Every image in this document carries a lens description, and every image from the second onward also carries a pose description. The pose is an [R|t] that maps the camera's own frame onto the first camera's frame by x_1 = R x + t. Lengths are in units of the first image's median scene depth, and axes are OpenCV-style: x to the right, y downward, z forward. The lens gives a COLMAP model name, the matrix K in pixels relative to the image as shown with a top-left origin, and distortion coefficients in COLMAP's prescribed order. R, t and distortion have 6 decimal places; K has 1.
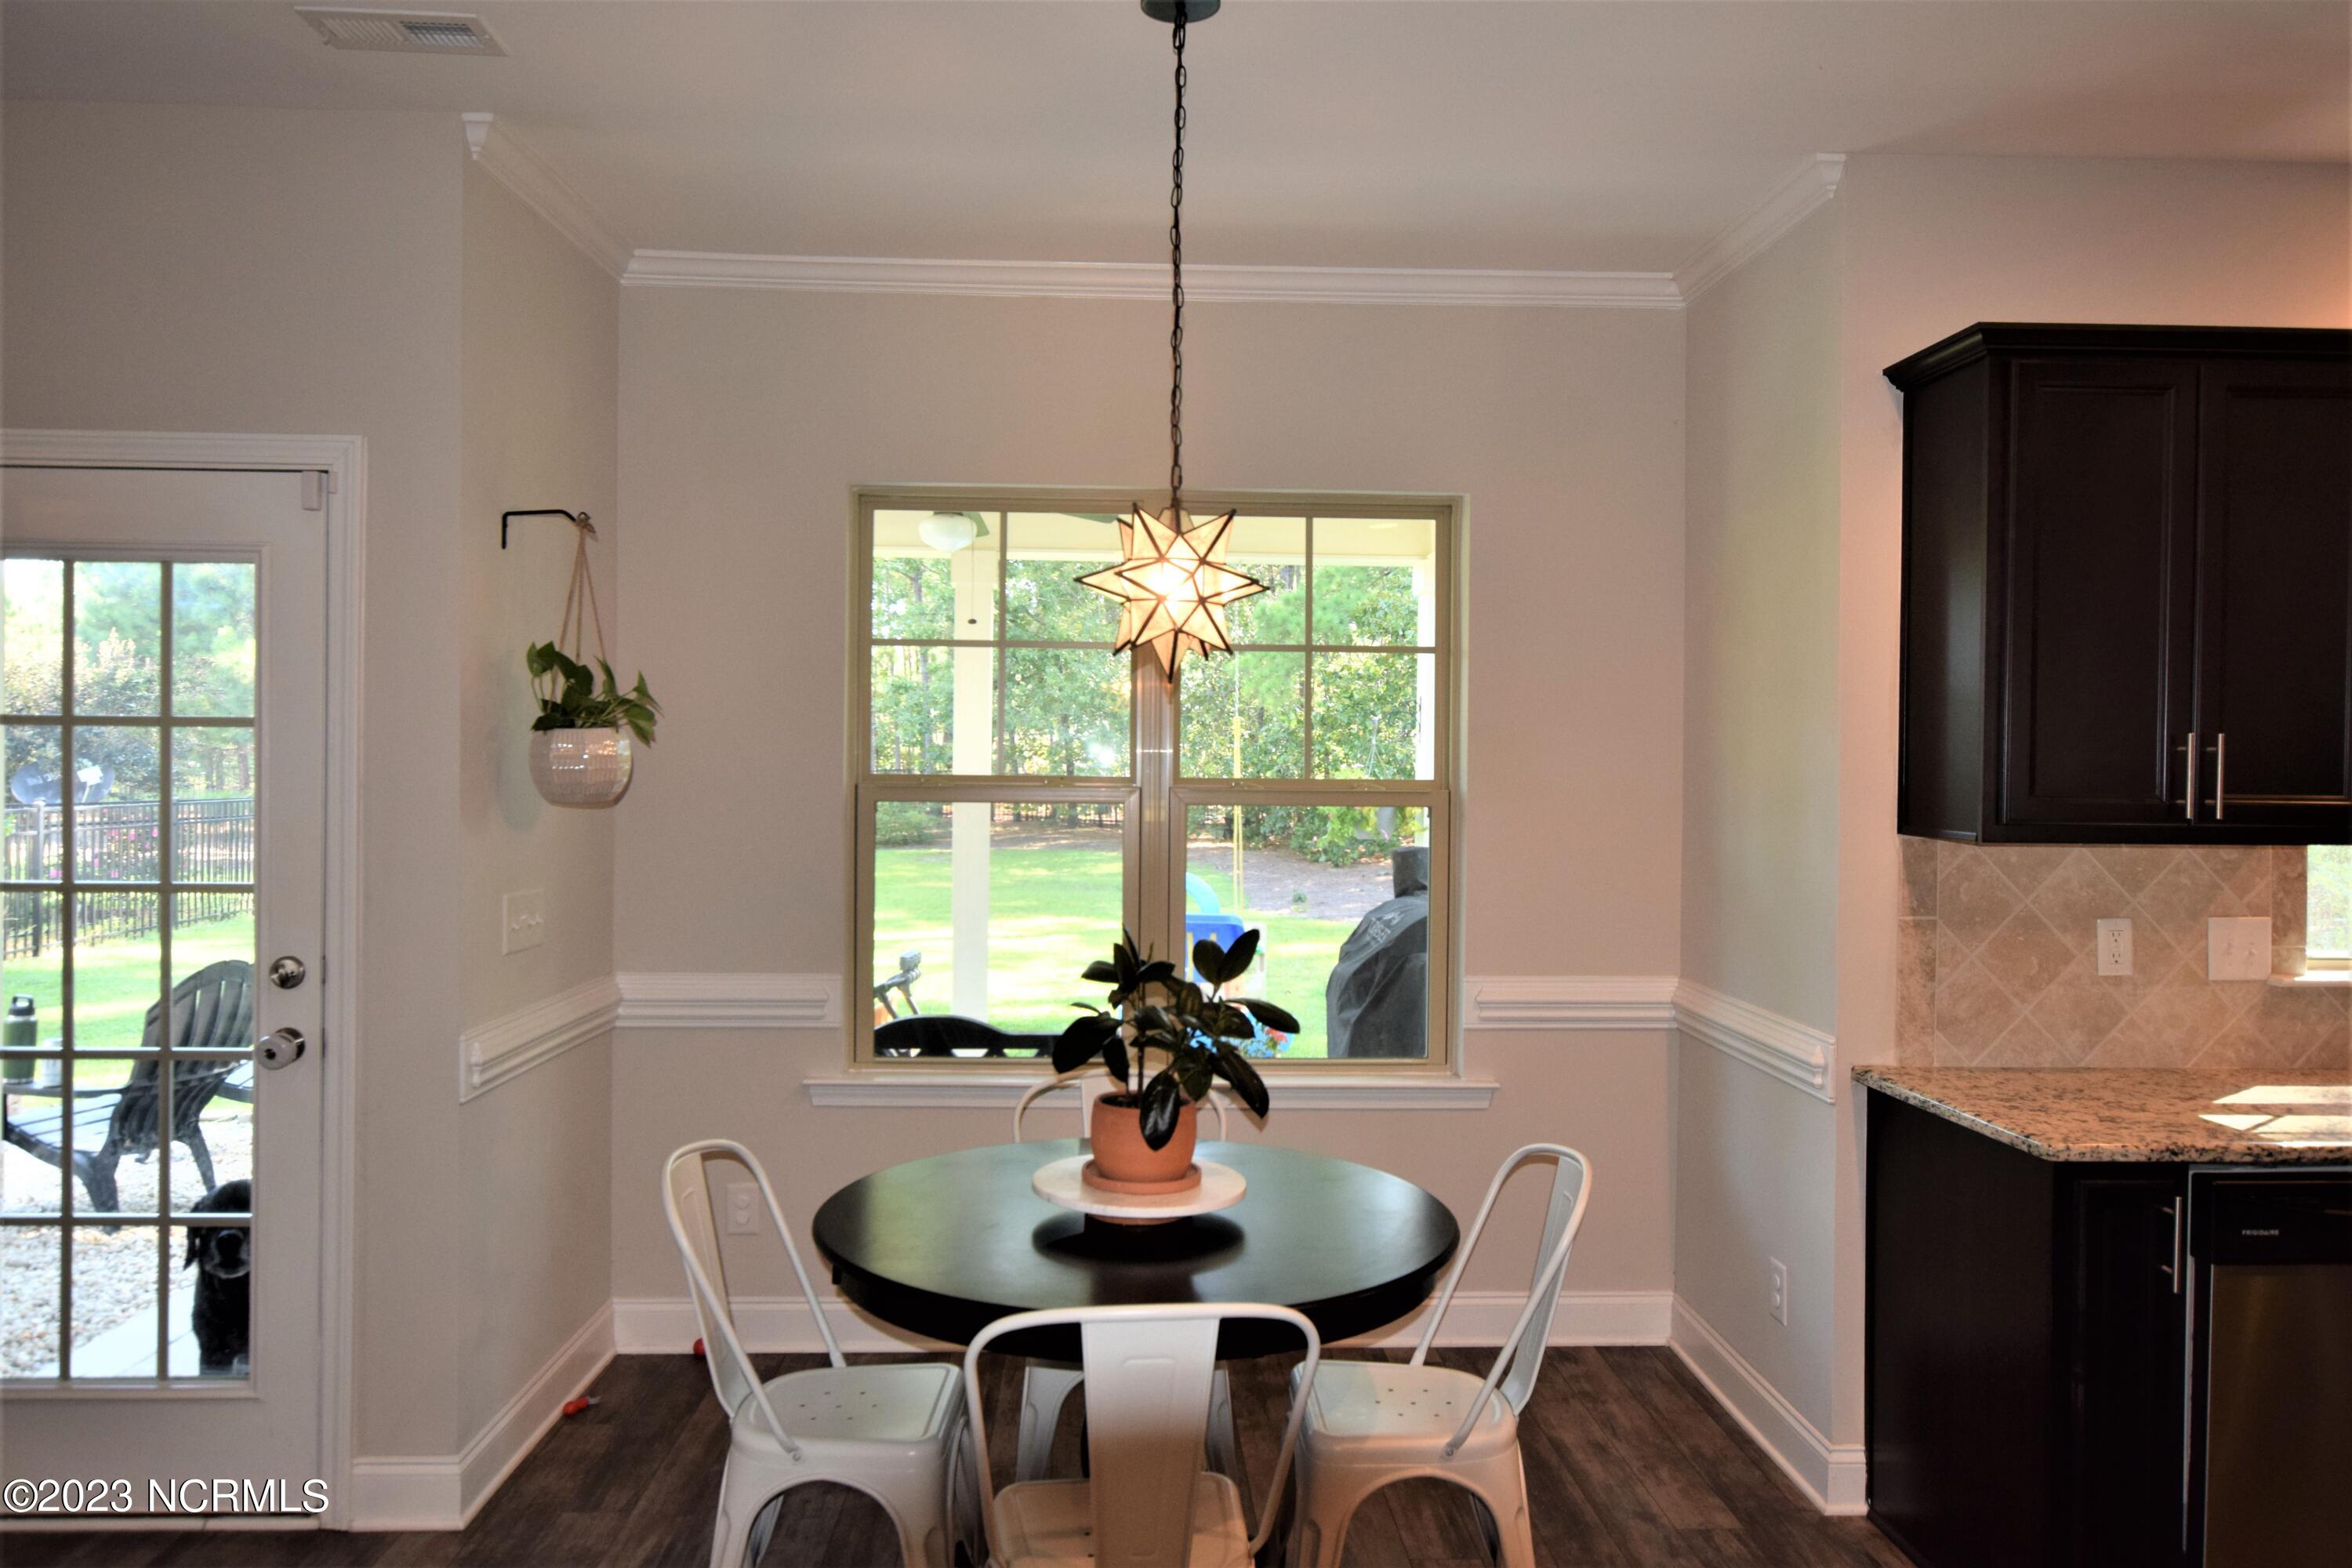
lens RADIAL K [[1553.9, 0, 1182.9], [0, 1553.9, 773.9], [0, 0, 1]] dist [-0.001823, 0.002401]
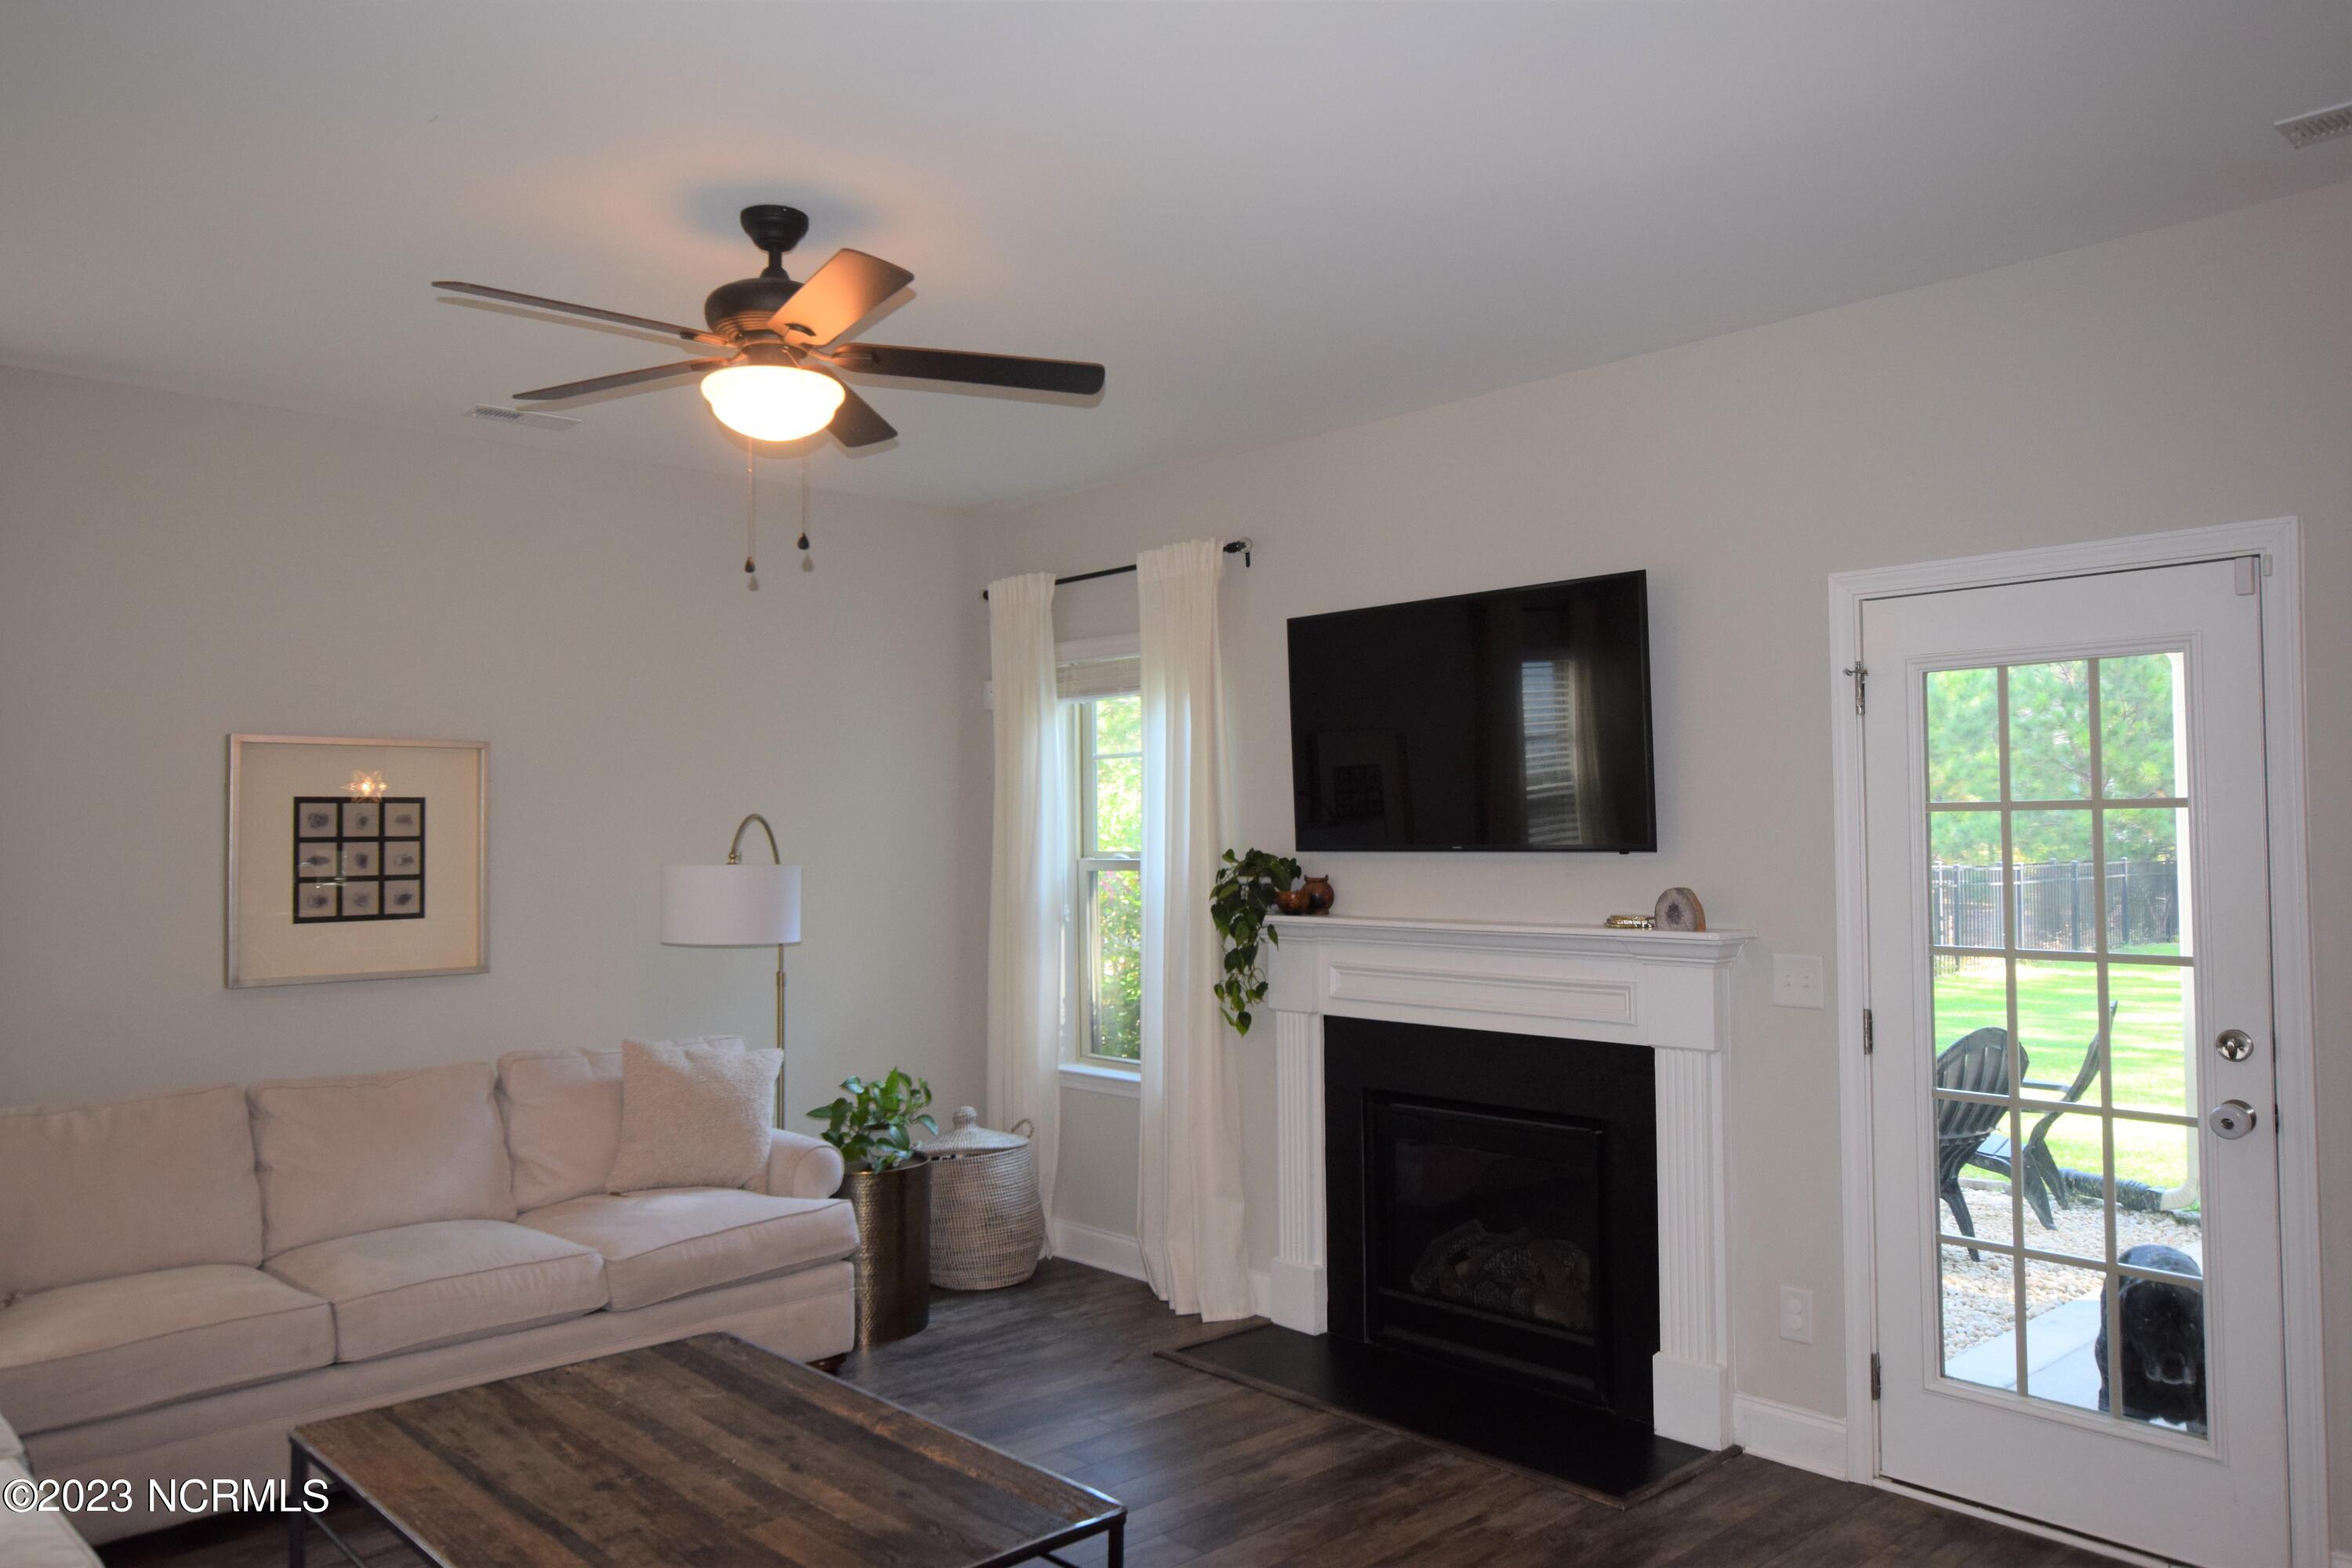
lens RADIAL K [[1647.7, 0, 1175.0], [0, 1647.7, 784.6], [0, 0, 1]] dist [-0.003817, 0.003110]
pose [[0.654386, -0.041649, -0.755013, -0.188420], [0.012553, 0.998943, -0.044225, -0.003383], [0.756057, 0.019463, 0.654217, -0.219541]]
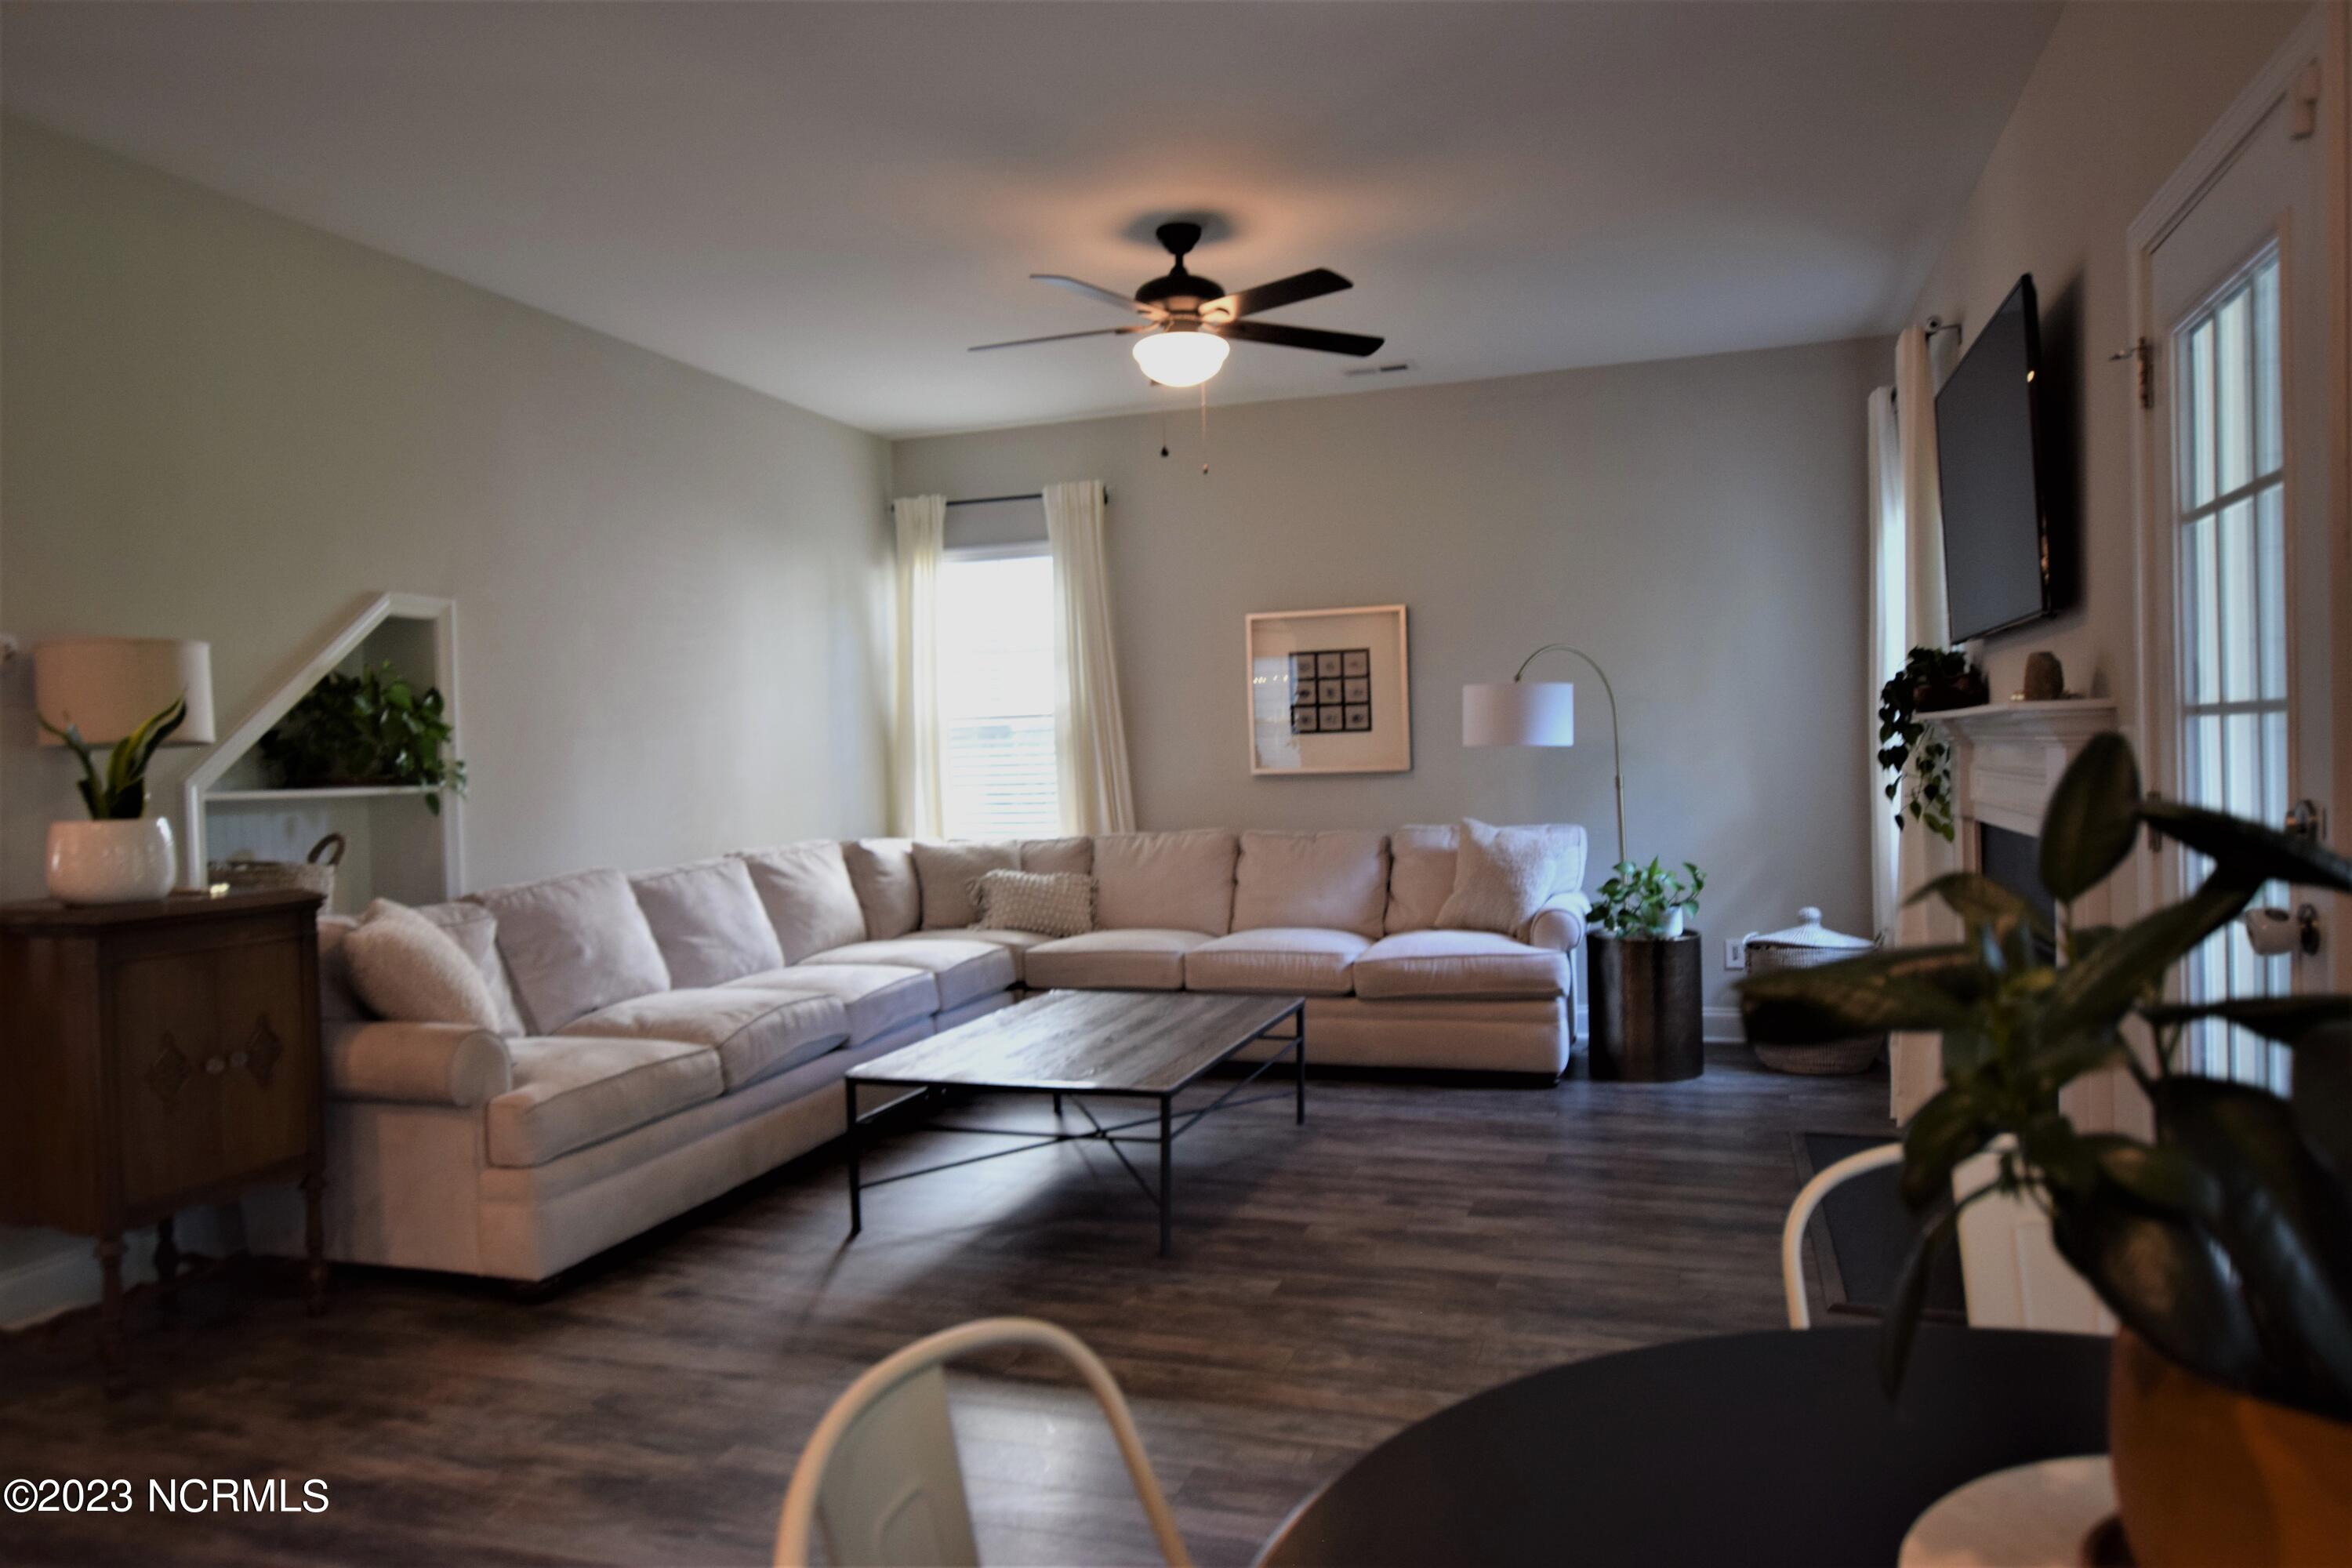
lens RADIAL K [[1553.9, 0, 1165.8], [0, 1553.9, 794.5], [0, 0, 1]] dist [-0.001823, 0.002401]
pose [[-0.366616, 0.017306, -0.930211, 0.206148], [0.020420, 0.999736, 0.010552, 0.095267], [0.930148, -0.015126, -0.366873, 0.710148]]
